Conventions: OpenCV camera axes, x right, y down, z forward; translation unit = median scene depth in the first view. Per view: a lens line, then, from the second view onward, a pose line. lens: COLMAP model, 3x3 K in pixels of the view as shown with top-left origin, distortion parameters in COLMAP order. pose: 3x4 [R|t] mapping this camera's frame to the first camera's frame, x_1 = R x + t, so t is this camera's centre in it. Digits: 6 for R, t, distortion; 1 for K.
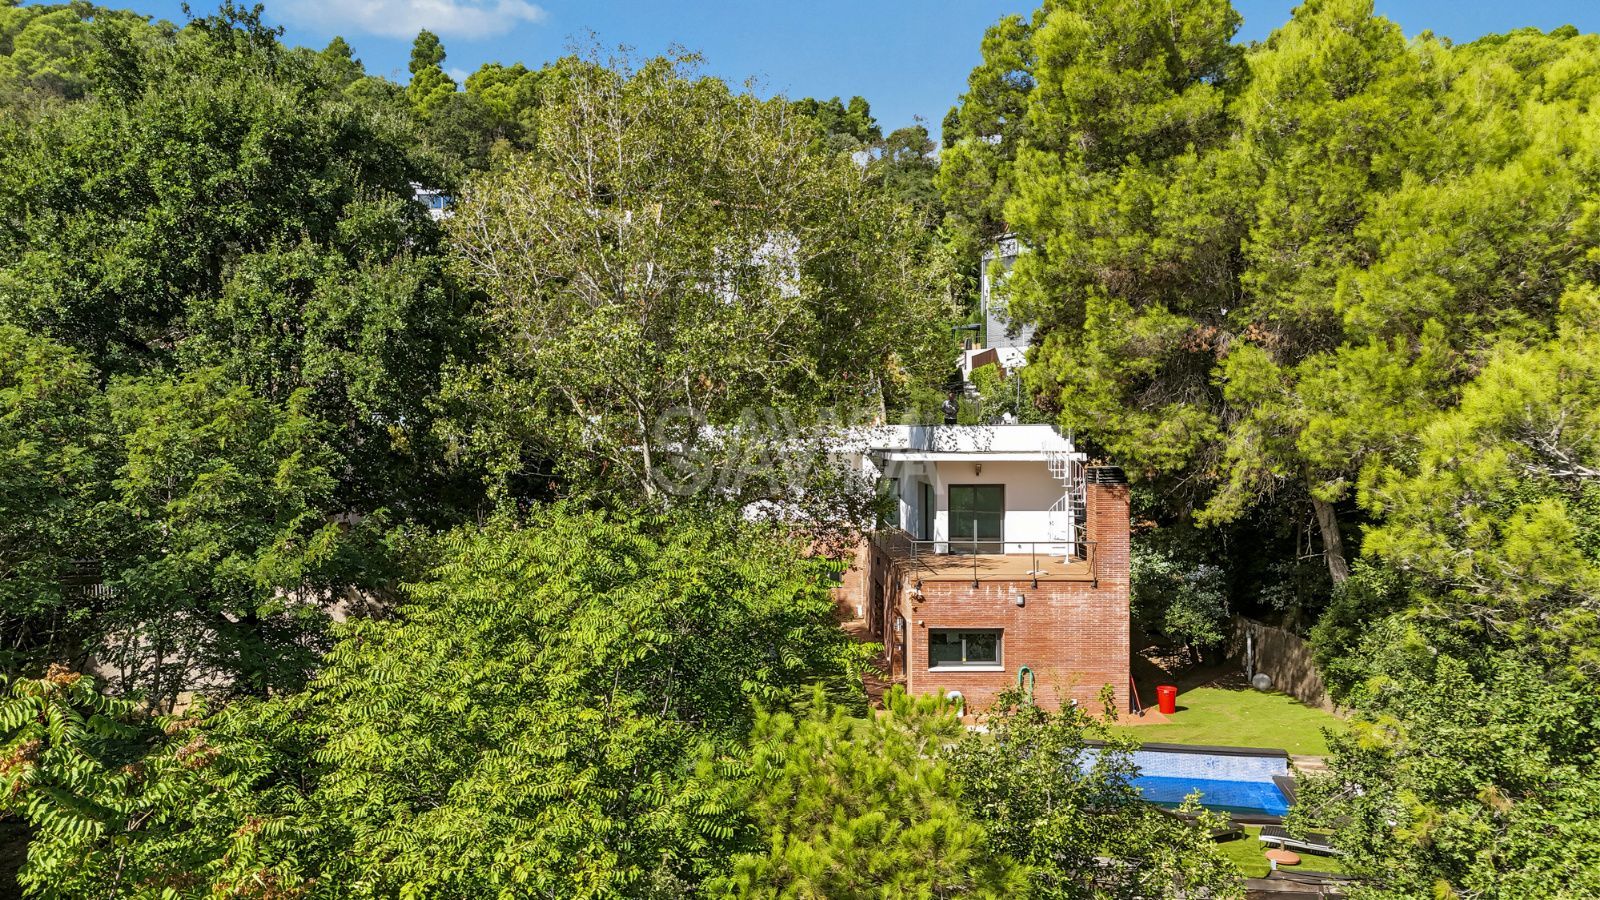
lens RADIAL K [[1175.5, 0, 811.4], [0, 1175.5, 439.2], [0, 0, 1]] dist [0.084667, -0.079482]
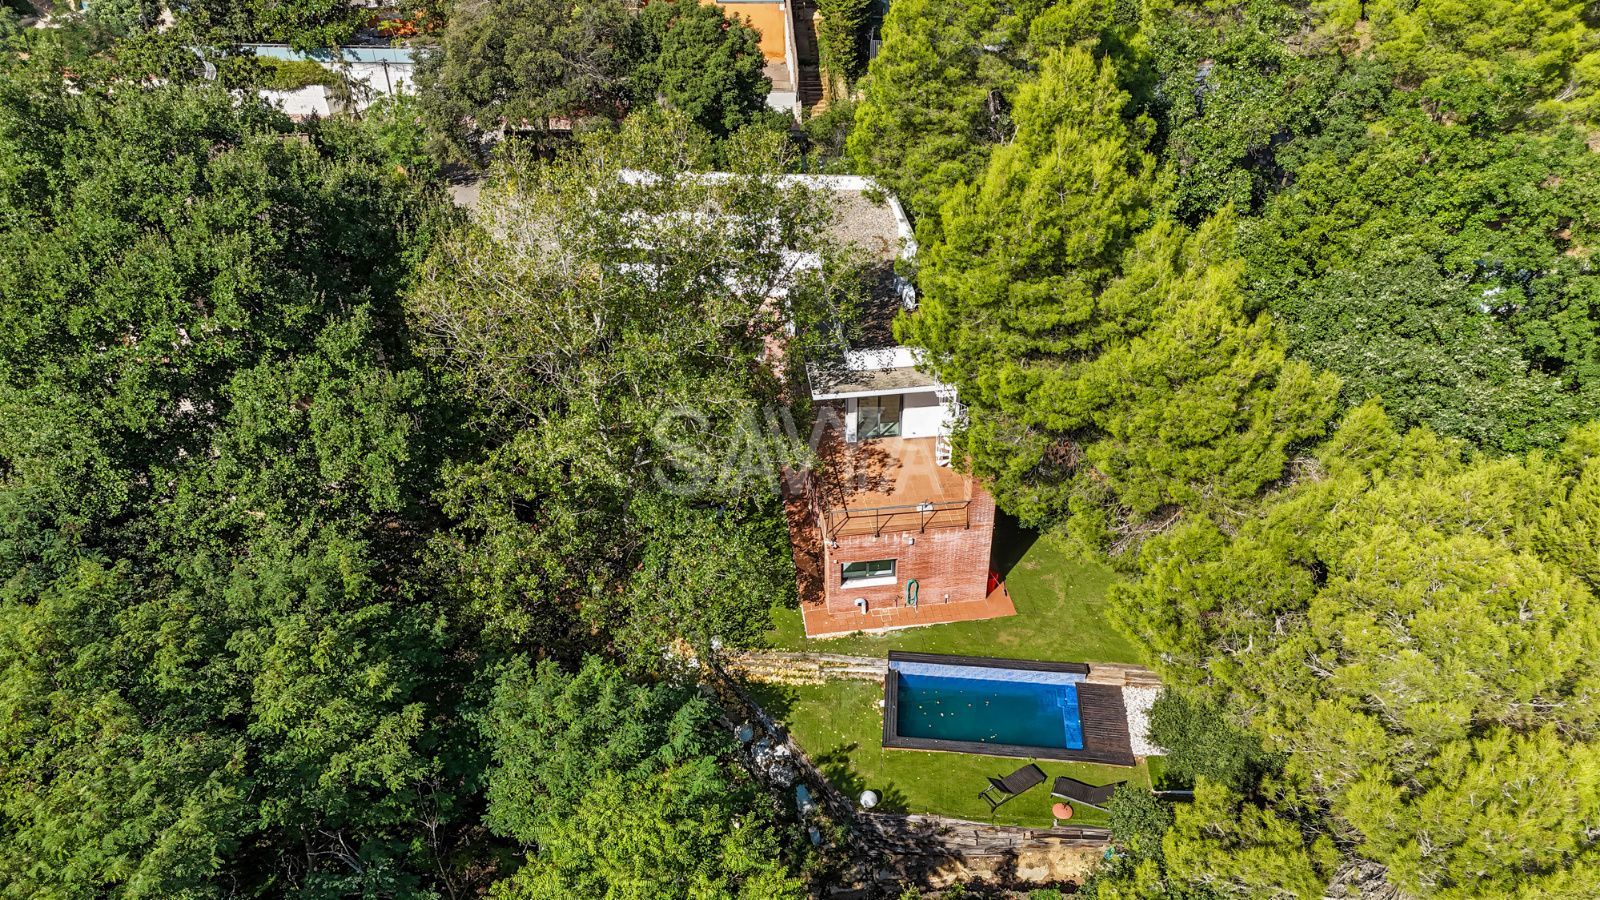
lens RADIAL K [[1175.5, 0, 811.4], [0, 1175.5, 439.2], [0, 0, 1]] dist [0.084667, -0.079482]
pose [[0.995573, -0.057846, 0.074078, -0.024103], [0.007436, 0.834173, 0.551453, -0.684422], [-0.093693, -0.548461, 0.830911, -0.018046]]
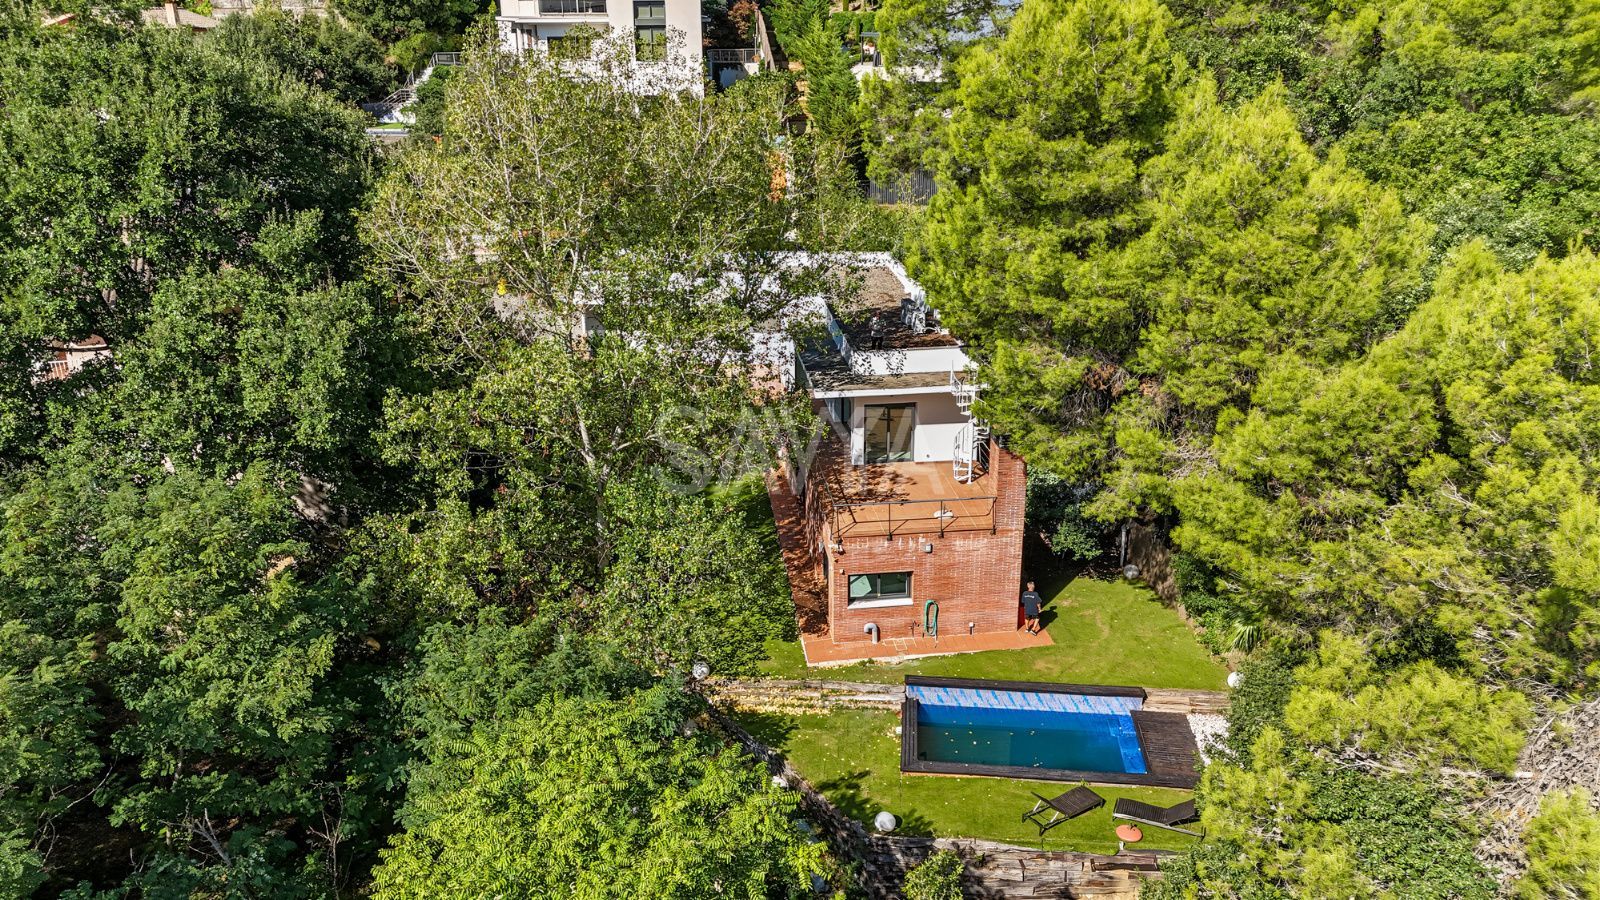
lens RADIAL K [[1175.5, 0, 811.4], [0, 1175.5, 439.2], [0, 0, 1]] dist [0.084667, -0.079482]
pose [[0.995540, -0.036241, 0.087099, -0.030243], [0.005166, 0.942821, 0.333259, -0.341622], [-0.094196, -0.331323, 0.938804, -0.019340]]
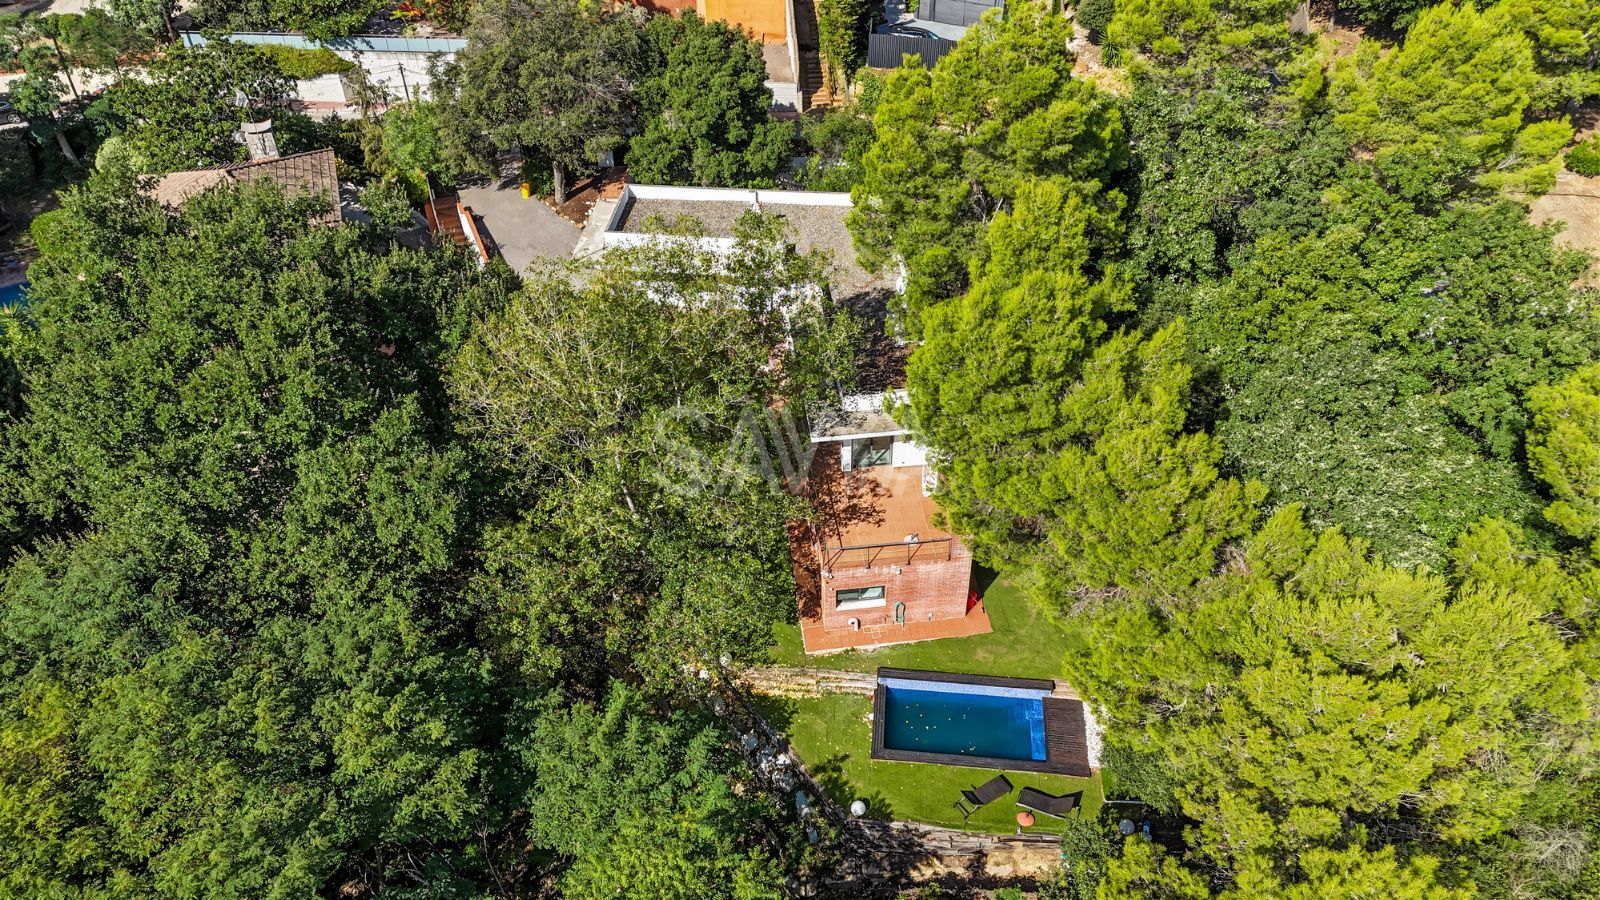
lens RADIAL K [[1175.5, 0, 811.4], [0, 1175.5, 439.2], [0, 0, 1]] dist [0.084667, -0.079482]
pose [[0.995791, -0.063350, 0.066234, -0.018007], [0.007270, 0.774986, 0.631937, -0.921942], [-0.091364, -0.628796, 0.772184, -0.020875]]
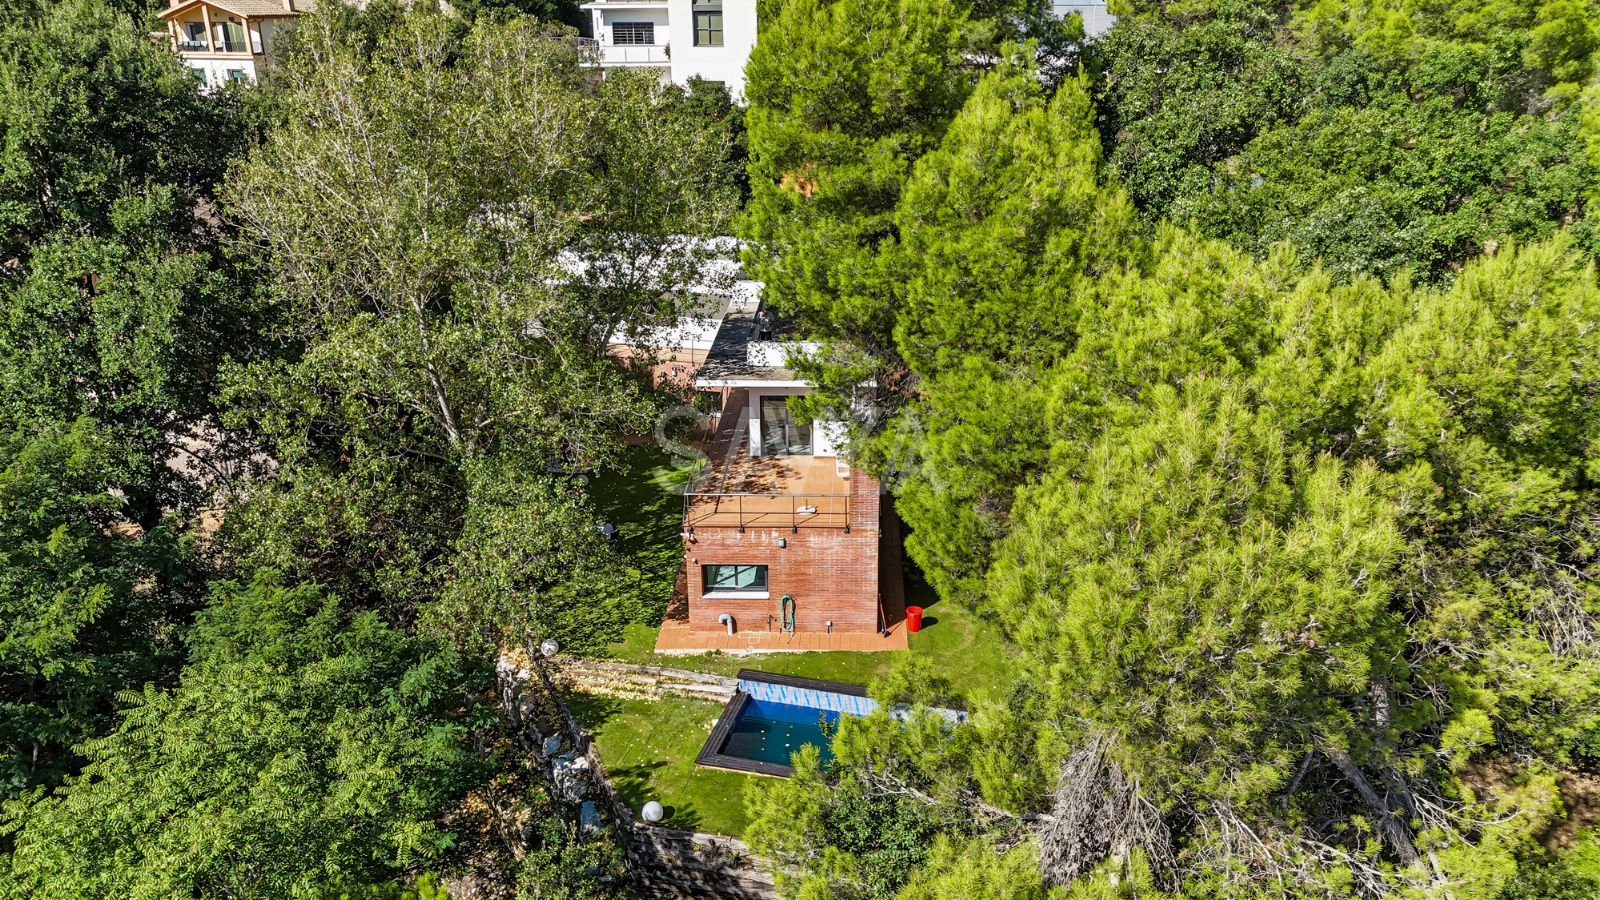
lens RADIAL K [[1175.5, 0, 811.4], [0, 1175.5, 439.2], [0, 0, 1]] dist [0.084667, -0.079482]
pose [[0.997703, 0.018888, -0.065055, 0.276972], [0.004568, 0.939396, 0.342804, -0.340835], [0.067587, -0.342313, 0.937152, -0.013798]]
